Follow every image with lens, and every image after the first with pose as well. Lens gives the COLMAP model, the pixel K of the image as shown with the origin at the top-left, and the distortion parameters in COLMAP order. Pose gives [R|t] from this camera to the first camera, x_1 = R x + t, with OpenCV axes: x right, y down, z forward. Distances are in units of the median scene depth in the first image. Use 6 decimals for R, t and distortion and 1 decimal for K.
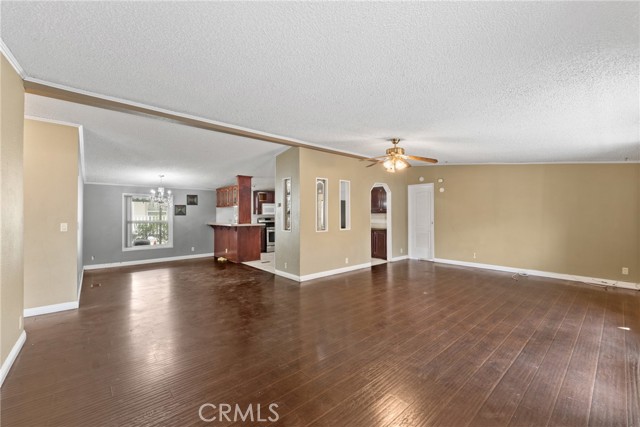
lens RADIAL K [[260.6, 0, 335.4], [0, 260.6, 214.0], [0, 0, 1]] dist [0.000218, 0.000068]
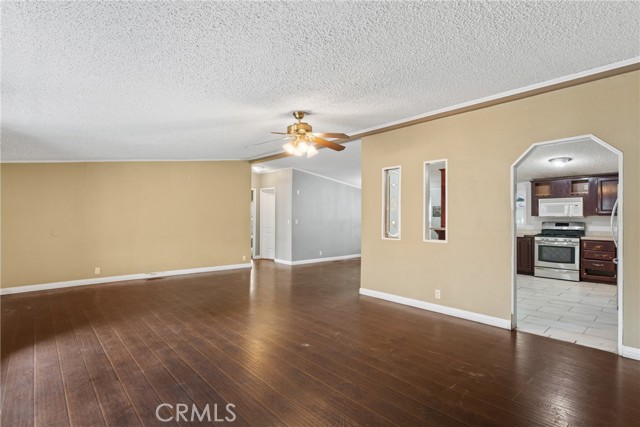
lens RADIAL K [[318.4, 0, 320.0], [0, 318.4, 213.5], [0, 0, 1]] dist [0.001339, 0.000545]
pose [[-0.011601, -0.002807, -0.999929, 0.904932], [-0.001818, 0.999994, -0.002786, -0.002835], [0.999931, 0.001786, -0.011606, 0.862592]]
